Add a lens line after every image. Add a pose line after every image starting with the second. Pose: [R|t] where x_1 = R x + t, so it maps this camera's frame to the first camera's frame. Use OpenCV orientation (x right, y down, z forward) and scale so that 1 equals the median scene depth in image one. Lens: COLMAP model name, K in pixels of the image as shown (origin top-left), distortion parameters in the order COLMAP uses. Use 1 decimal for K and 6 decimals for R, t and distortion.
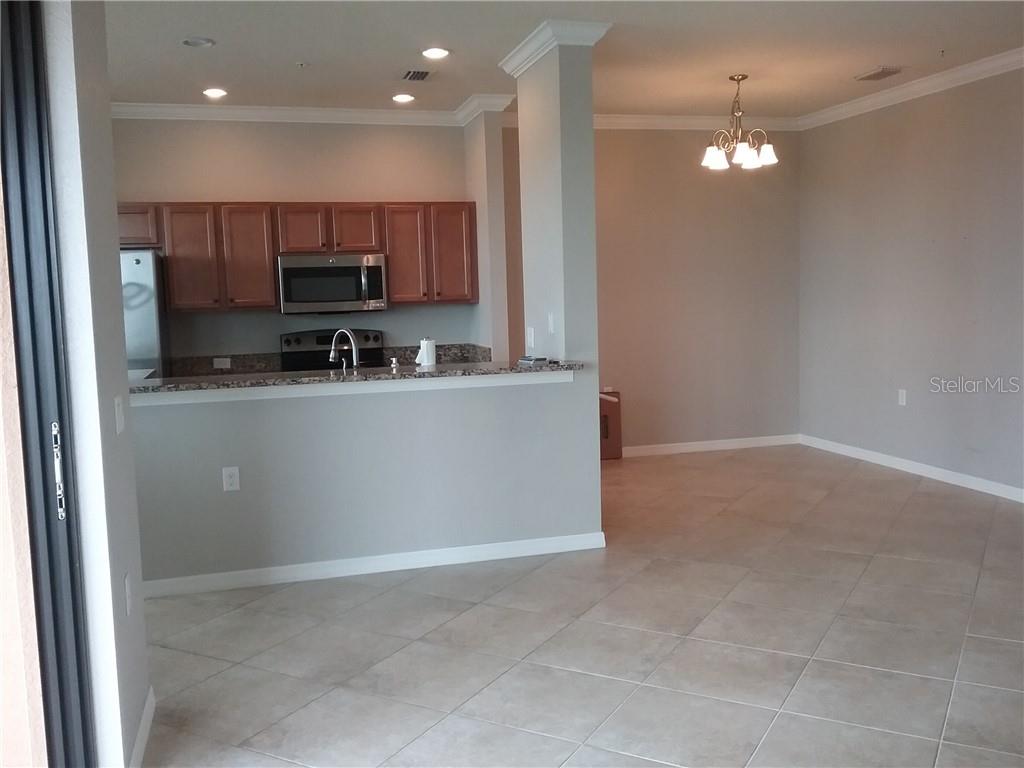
lens RADIAL K [[950.5, 0, 530.8], [0, 950.5, 357.6], [0, 0, 1]] dist [0.085698, -0.210761]
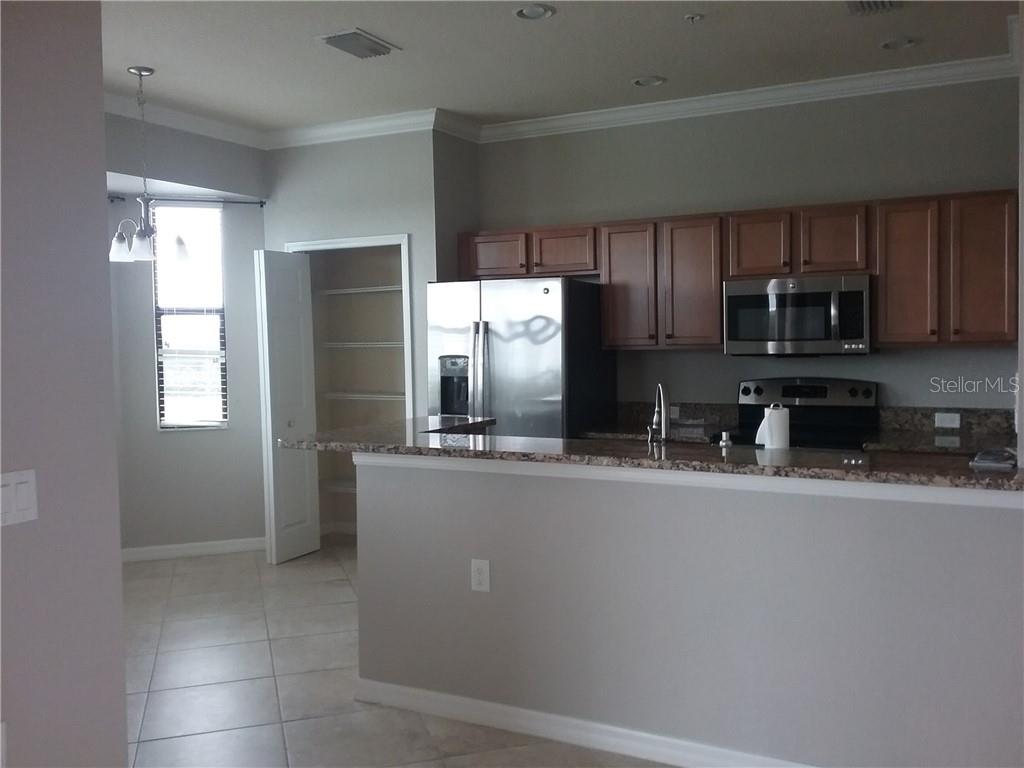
lens RADIAL K [[944.4, 0, 513.3], [0, 944.4, 365.3], [0, 0, 1]] dist [0.101740, -0.199943]
pose [[0.717728, 0.041203, -0.695103, 0.148794], [-0.057086, 0.998369, 0.000235, -0.027465], [0.693979, 0.039512, 0.718910, 0.323744]]
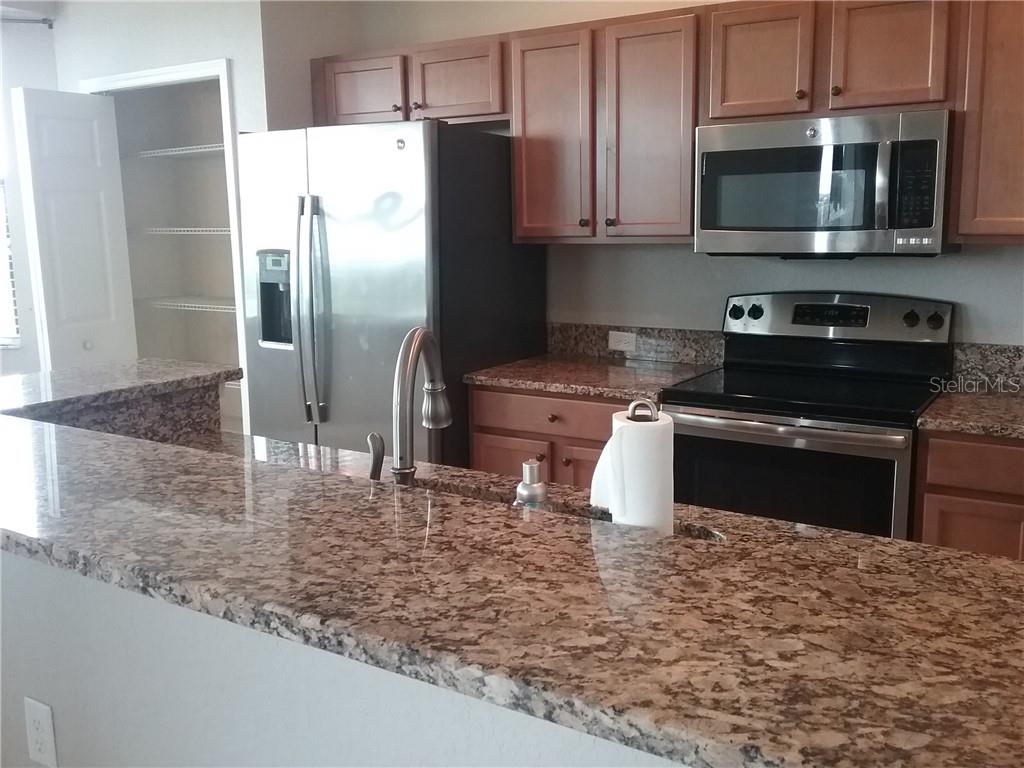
lens RADIAL K [[944.4, 0, 513.3], [0, 944.4, 365.3], [0, 0, 1]] dist [0.101740, -0.199943]
pose [[0.658266, 0.135777, -0.740439, 0.030278], [-0.065412, 0.990196, 0.123423, -0.042777], [0.749938, -0.032811, 0.660694, 0.616439]]
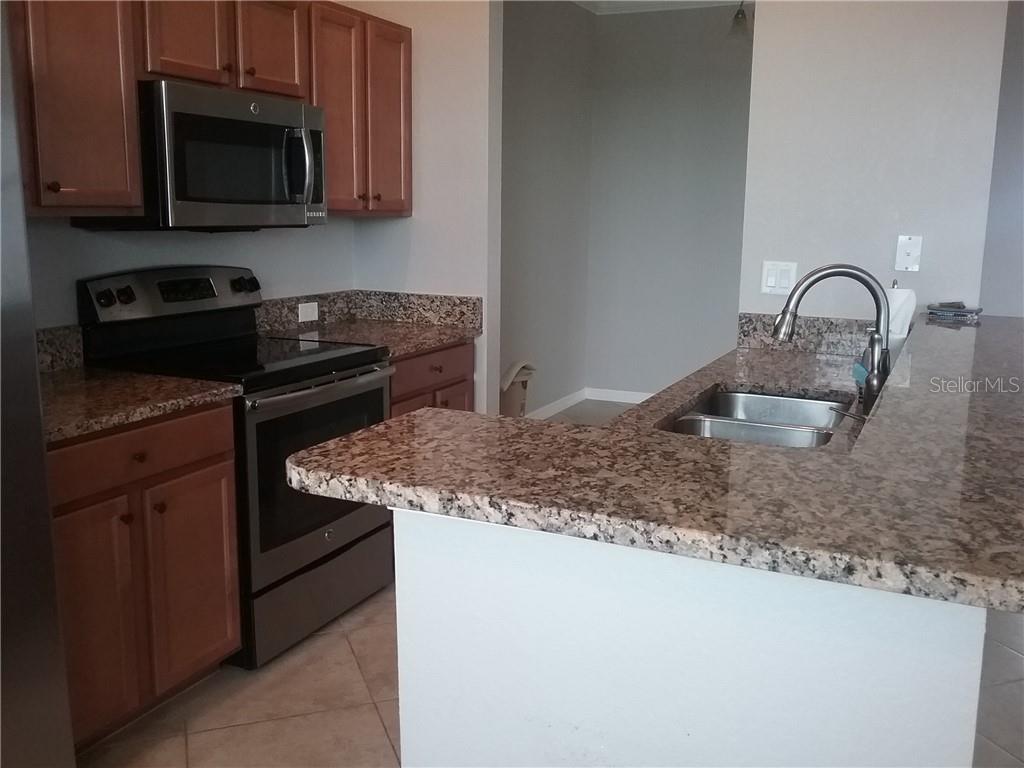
lens RADIAL K [[944.4, 0, 513.3], [0, 944.4, 365.3], [0, 0, 1]] dist [0.101740, -0.199943]
pose [[0.663954, -0.086125, 0.742797, -0.459540], [0.026570, 0.995435, 0.091668, -0.021222], [-0.747302, -0.041127, 0.663211, 0.612587]]
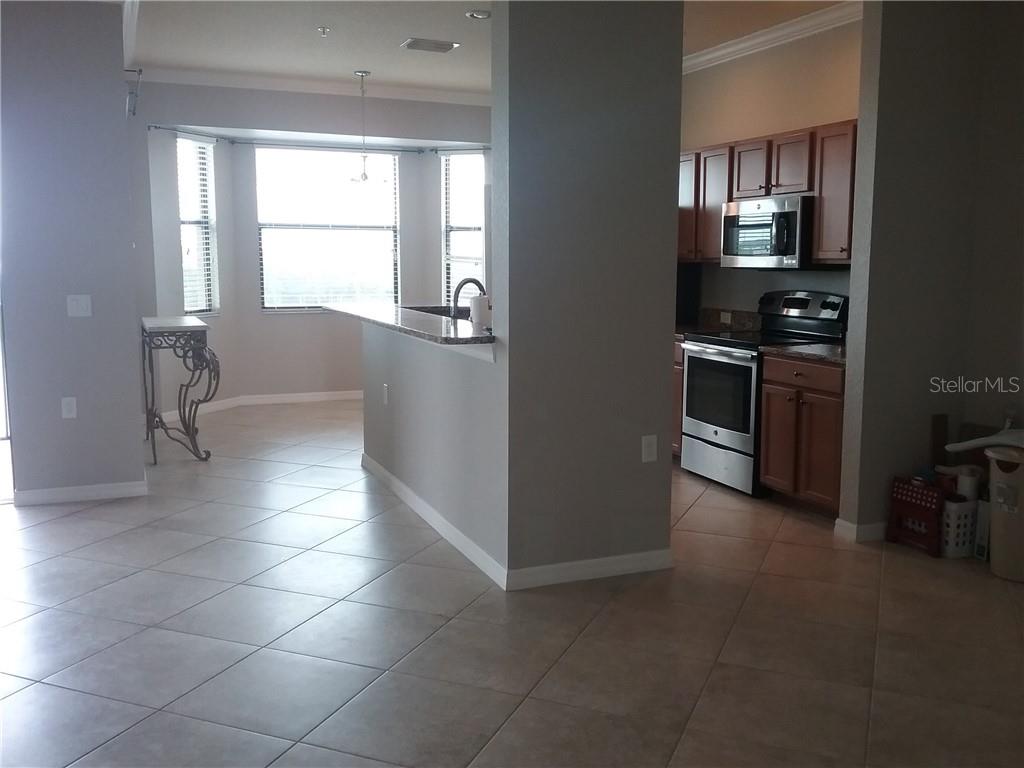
lens RADIAL K [[944.4, 0, 513.3], [0, 944.4, 365.3], [0, 0, 1]] dist [0.101740, -0.199943]
pose [[0.109525, 0.144514, -0.983423, 0.599842], [-0.085316, 0.987090, 0.135551, -0.058379], [0.990316, 0.069056, 0.120441, 0.692997]]
